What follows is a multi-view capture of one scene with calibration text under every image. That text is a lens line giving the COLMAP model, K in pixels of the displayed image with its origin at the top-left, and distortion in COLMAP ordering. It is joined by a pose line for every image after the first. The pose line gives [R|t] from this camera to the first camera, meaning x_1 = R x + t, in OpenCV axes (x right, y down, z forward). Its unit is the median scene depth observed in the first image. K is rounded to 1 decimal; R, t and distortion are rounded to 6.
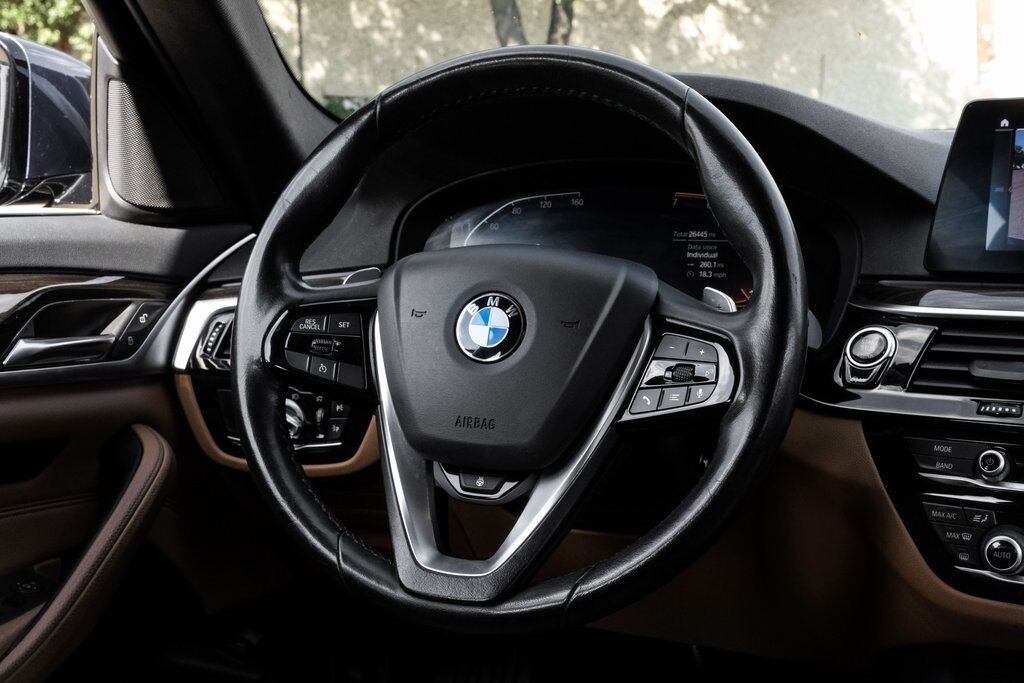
lens RADIAL K [[1567.0, 0, 478.8], [0, 1567.0, 352.7], [0, 0, 1]] dist [0.054916, 0.000000]
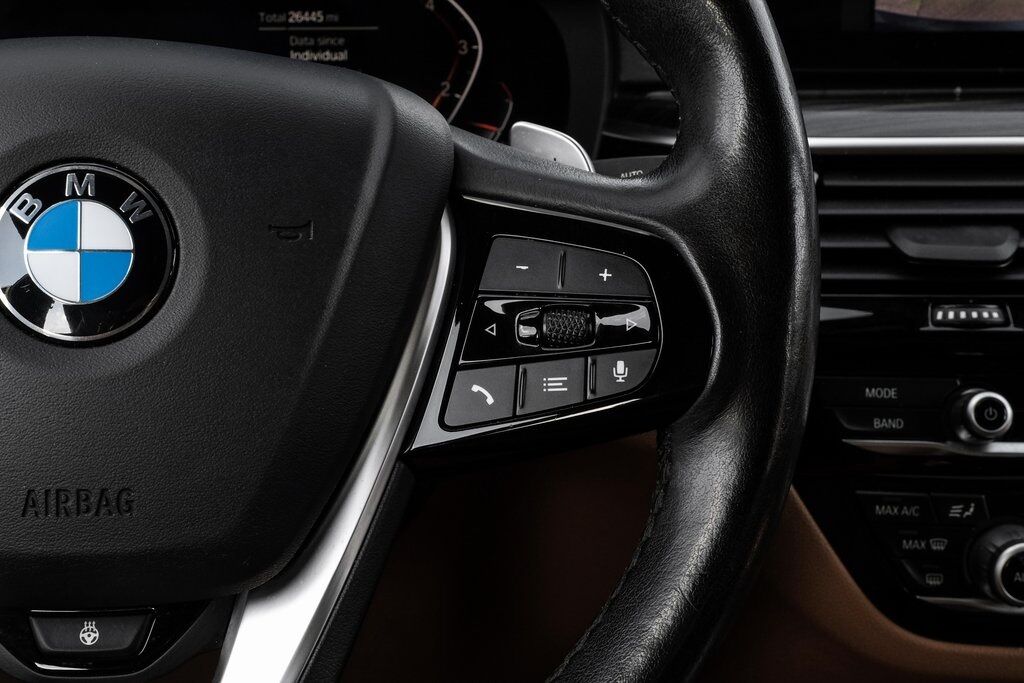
lens RADIAL K [[1567.0, 0, 503.4], [0, 1567.0, 348.1], [0, 0, 1]] dist [0.054916, 0.000000]
pose [[0.872932, -0.115205, 0.474043, -0.084833], [0.057180, 0.989180, 0.135104, -0.037397], [-0.484478, -0.090831, 0.870075, 0.569656]]
